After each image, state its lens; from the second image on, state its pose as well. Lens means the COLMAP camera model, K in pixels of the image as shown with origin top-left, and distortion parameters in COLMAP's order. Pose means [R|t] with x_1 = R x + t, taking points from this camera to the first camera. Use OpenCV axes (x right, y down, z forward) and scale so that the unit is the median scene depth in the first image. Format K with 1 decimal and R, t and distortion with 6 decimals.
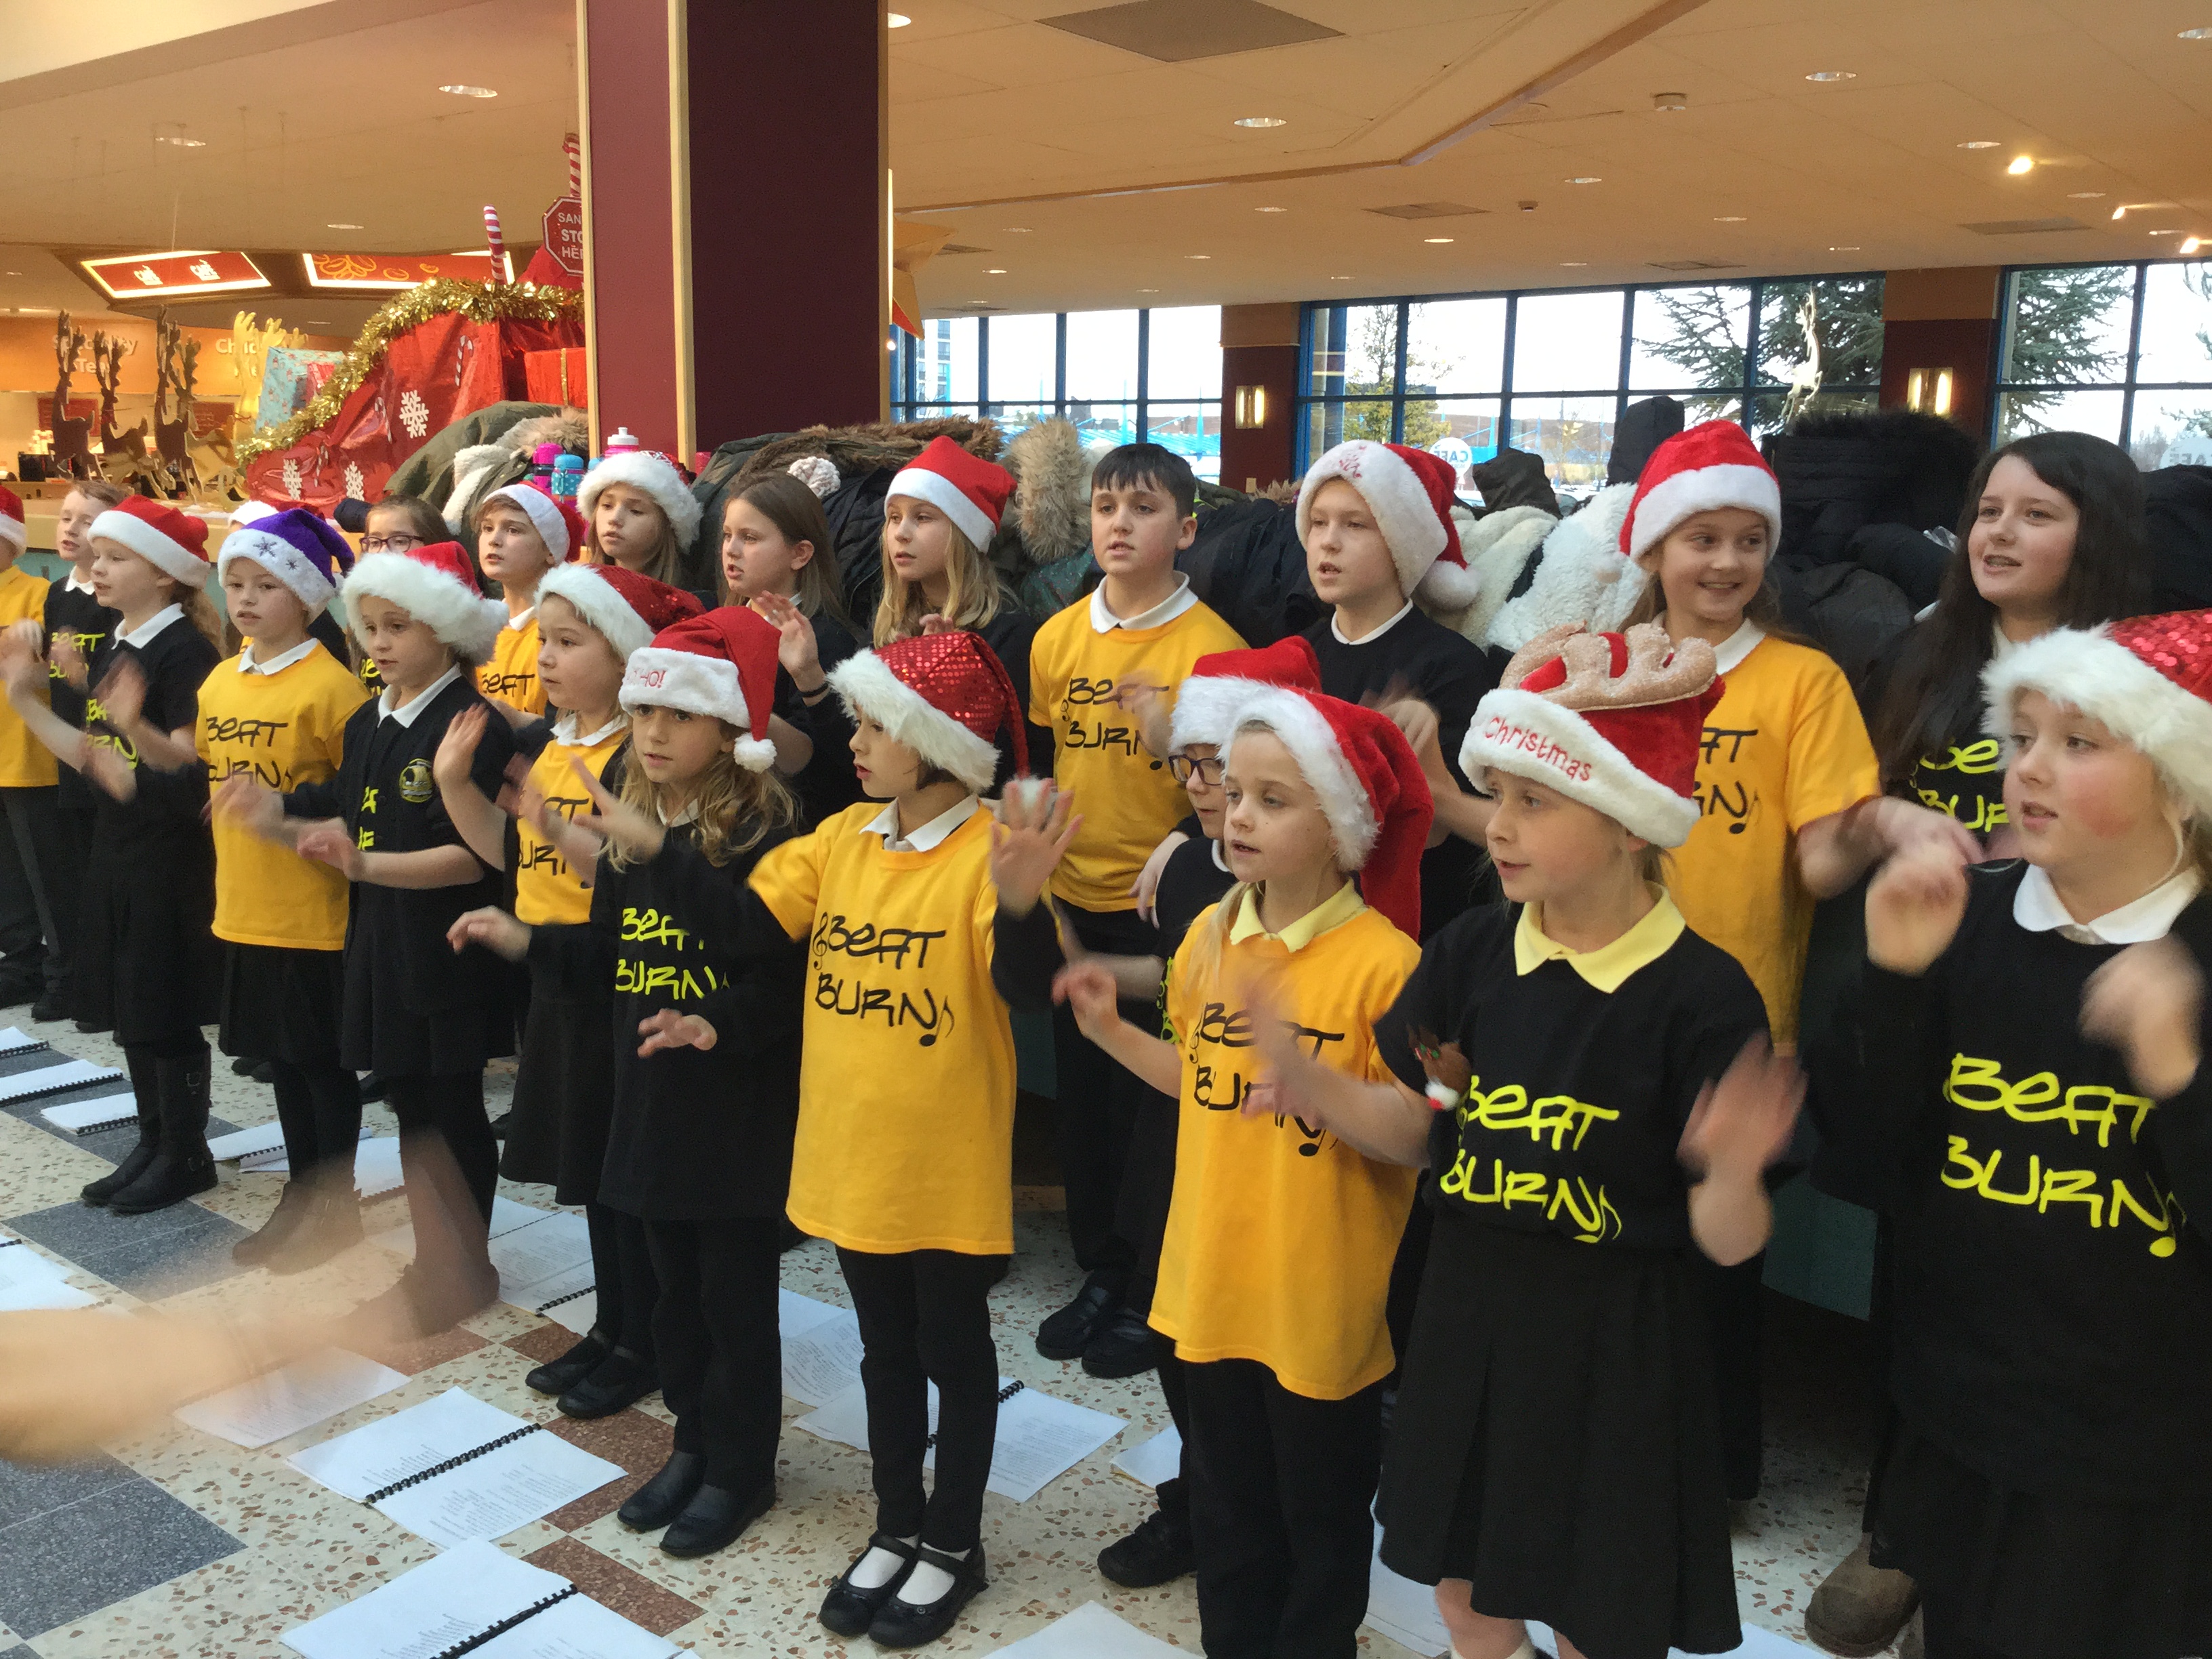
lens RADIAL K [[1945.8, 0, 1115.5], [0, 1945.8, 817.4], [0, 0, 1]] dist [0.078543, -0.155070]
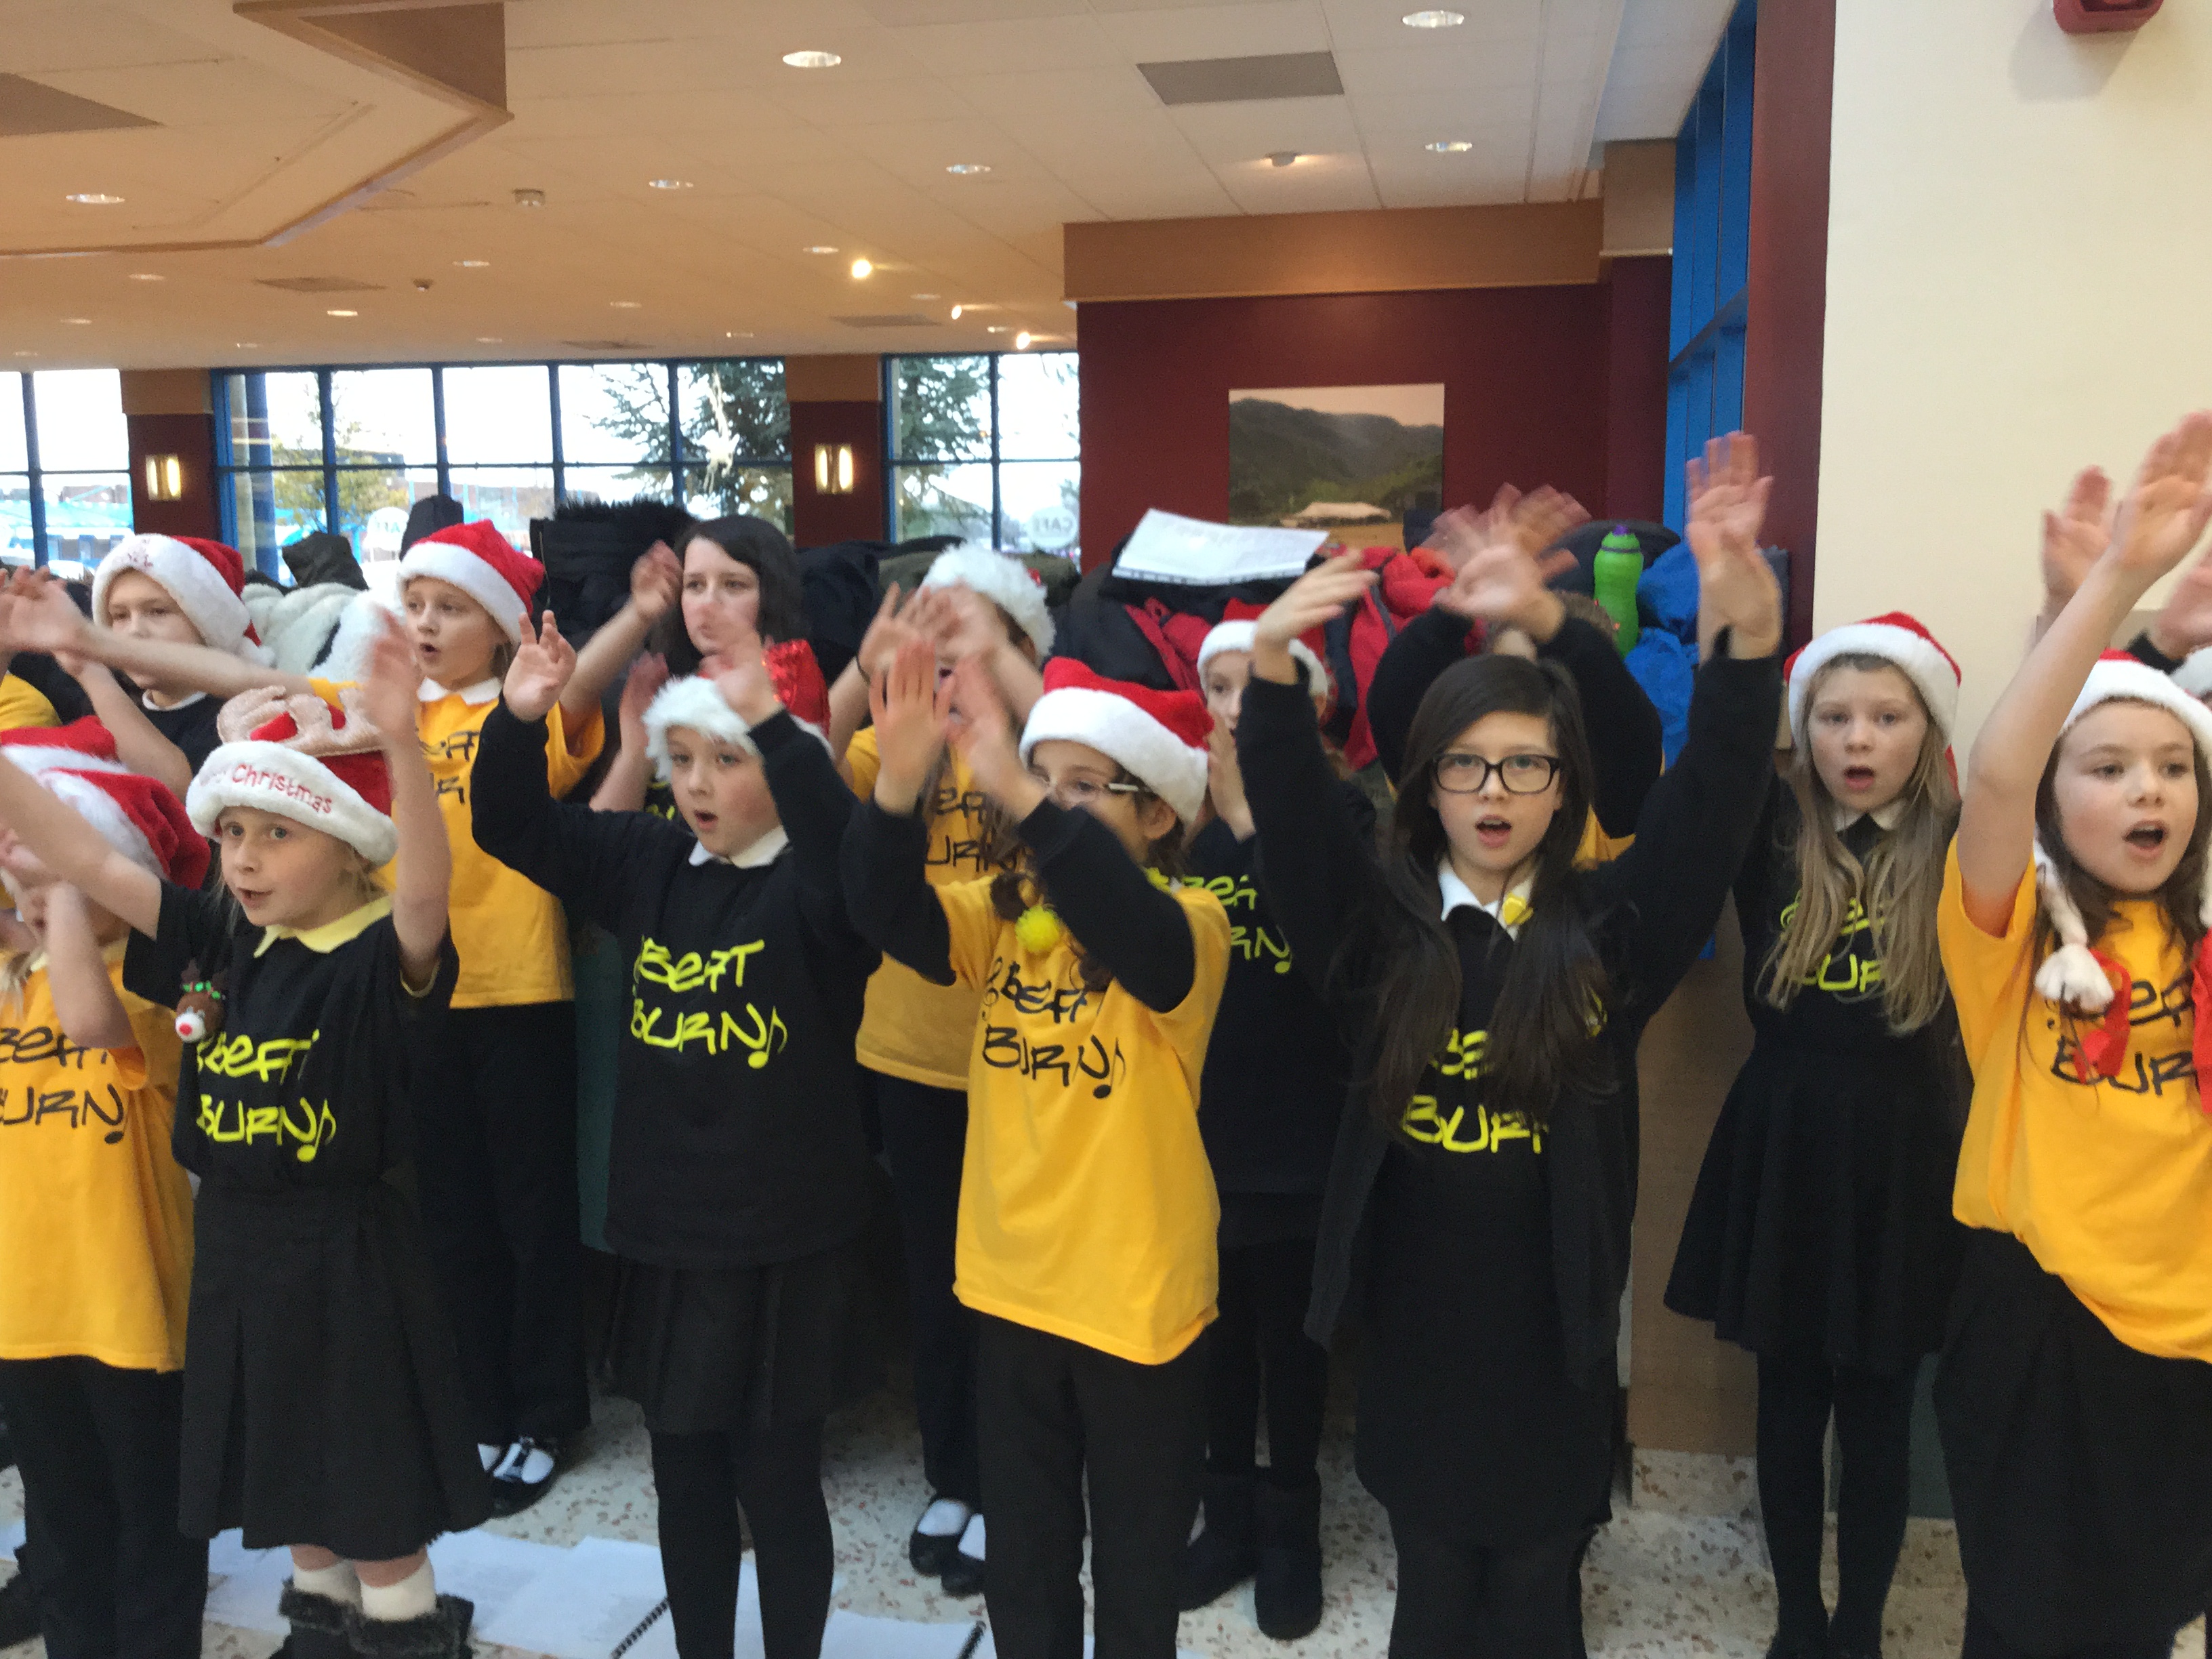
lens RADIAL K [[1945.8, 0, 1073.2], [0, 1945.8, 826.8], [0, 0, 1]] dist [0.078543, -0.155070]
pose [[0.885276, -0.088037, 0.456657, 0.046419], [0.101103, 0.994867, -0.004202, 0.015782], [-0.453943, 0.049889, 0.889633, -0.111649]]
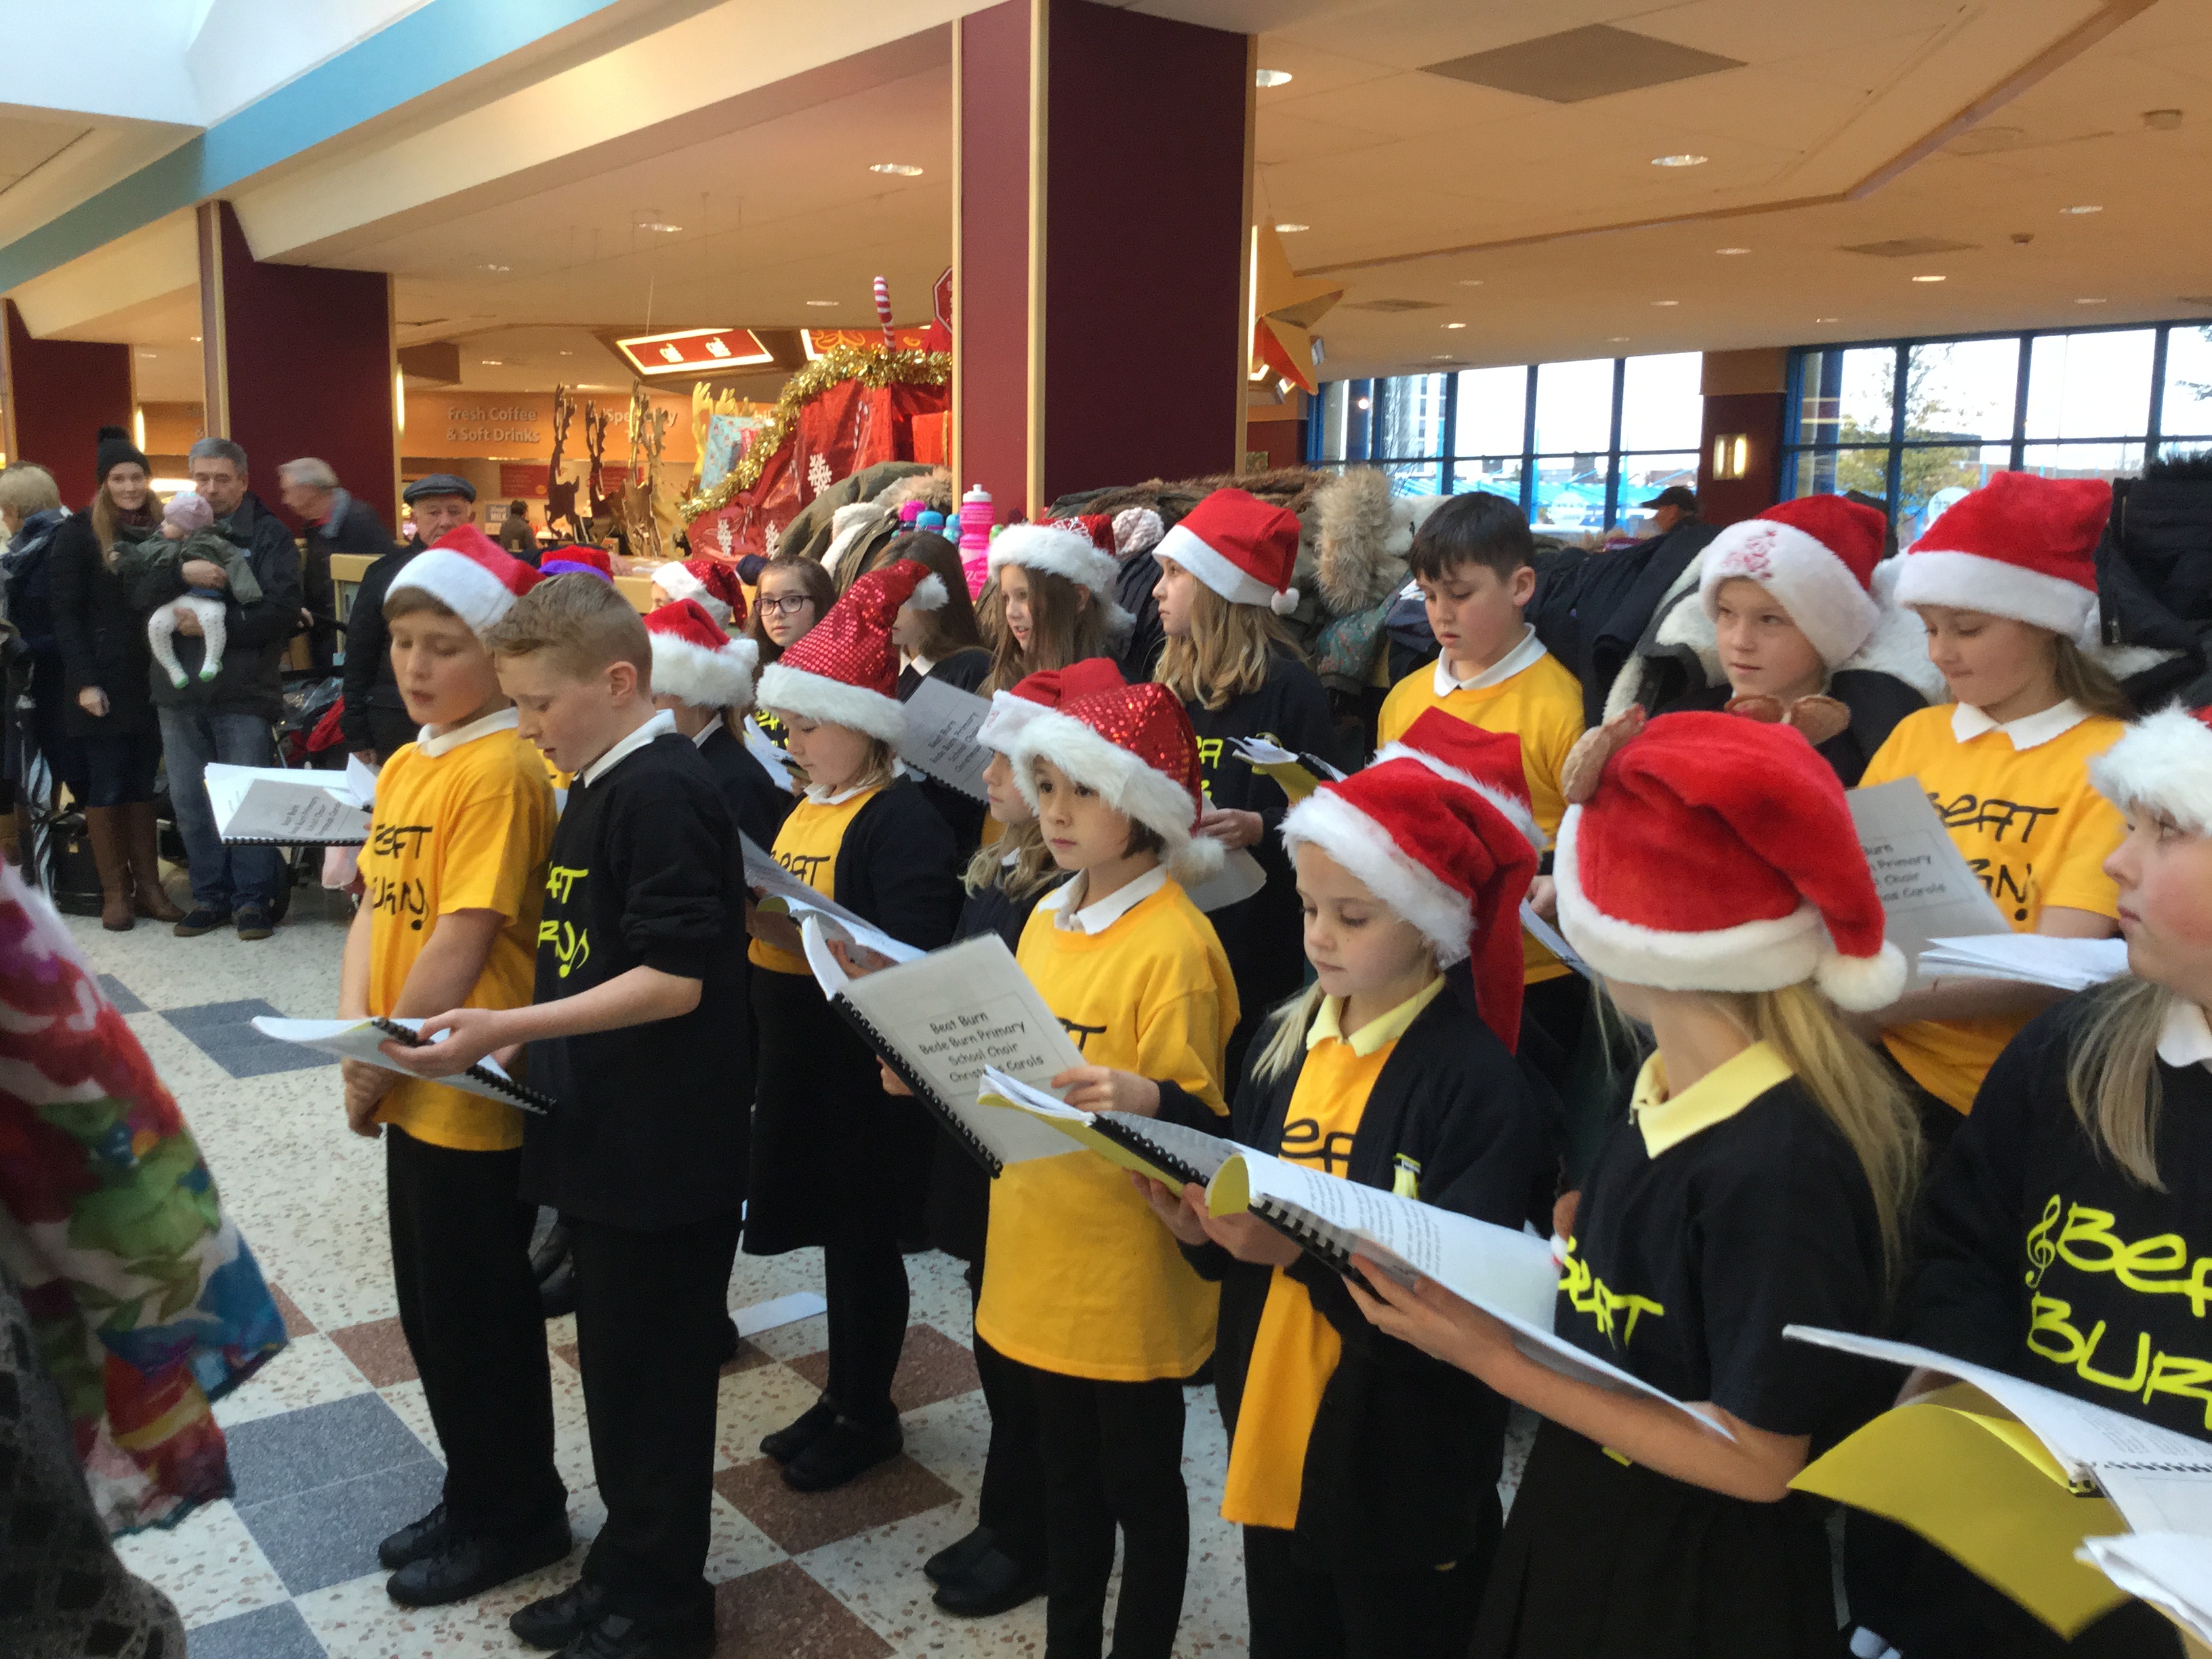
lens RADIAL K [[1945.8, 0, 1125.8], [0, 1945.8, 819.9], [0, 0, 1]] dist [0.078543, -0.155070]
pose [[0.970337, 0.031933, -0.239638, 0.077743], [-0.038493, 0.999000, -0.022746, -0.001575], [0.238672, 0.031295, 0.970596, 0.023112]]
